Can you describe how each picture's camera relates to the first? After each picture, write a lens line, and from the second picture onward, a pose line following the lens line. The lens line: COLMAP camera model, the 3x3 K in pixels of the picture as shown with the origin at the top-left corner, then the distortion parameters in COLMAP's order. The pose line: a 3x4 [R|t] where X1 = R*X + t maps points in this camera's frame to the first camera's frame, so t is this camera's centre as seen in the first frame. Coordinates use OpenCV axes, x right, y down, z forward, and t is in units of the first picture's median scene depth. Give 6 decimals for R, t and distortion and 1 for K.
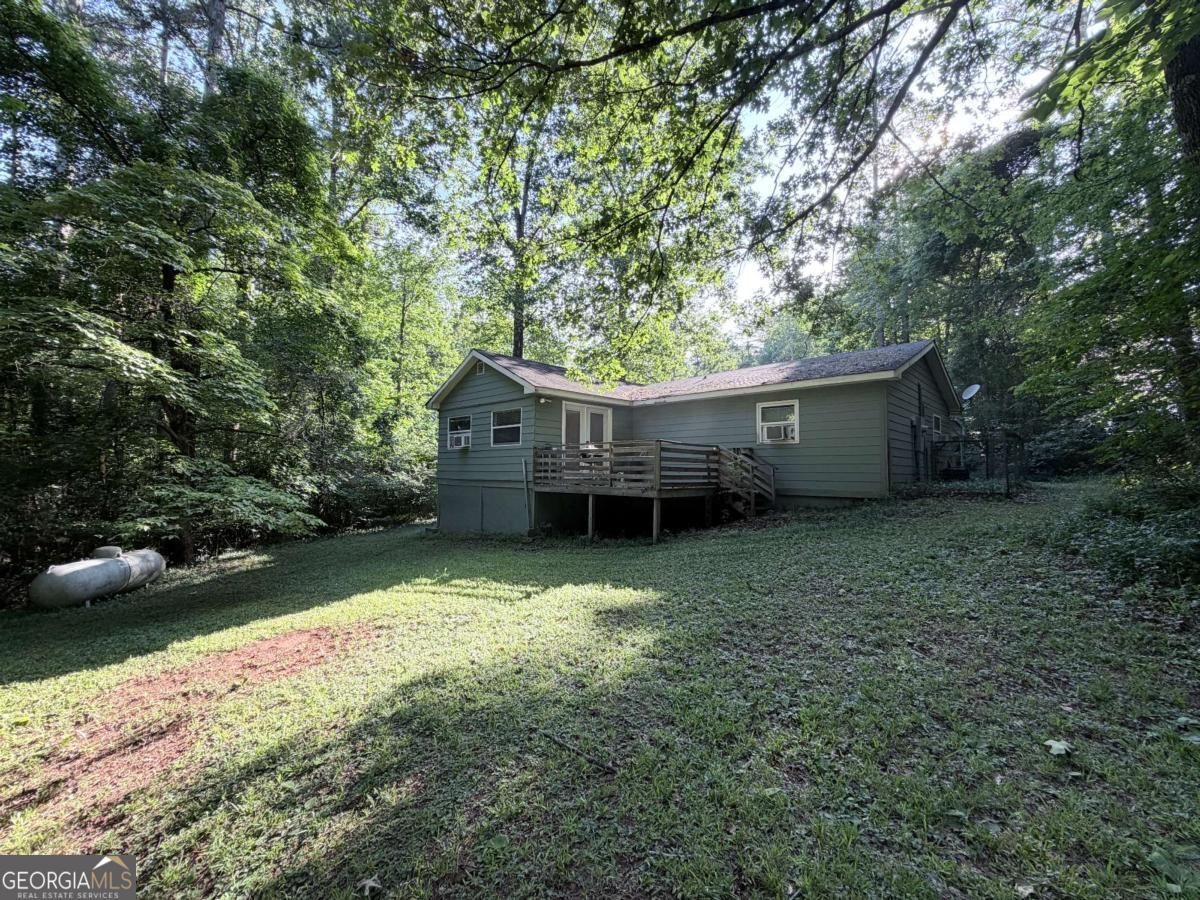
lens RADIAL K [[481.0, 0, 600.0], [0, 481.0, 450.0], [0, 0, 1]] dist [0.001143, 0.000186]
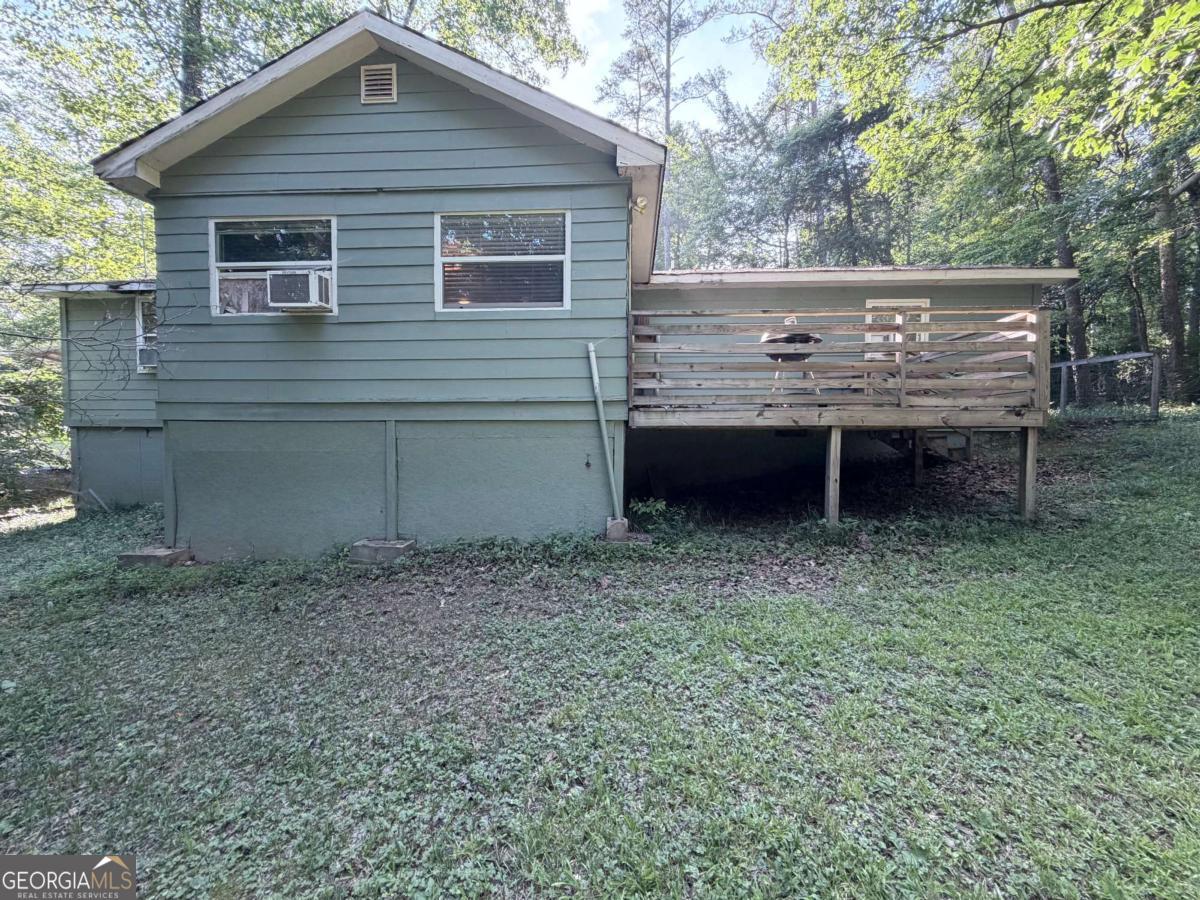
lens RADIAL K [[481.0, 0, 600.0], [0, 481.0, 450.0], [0, 0, 1]] dist [0.001143, 0.000186]
pose [[0.761299, -0.032518, 0.647584, -0.376263], [-0.028535, 0.996094, 0.083563, 0.065092], [-0.647772, -0.082095, 0.757398, 0.632920]]
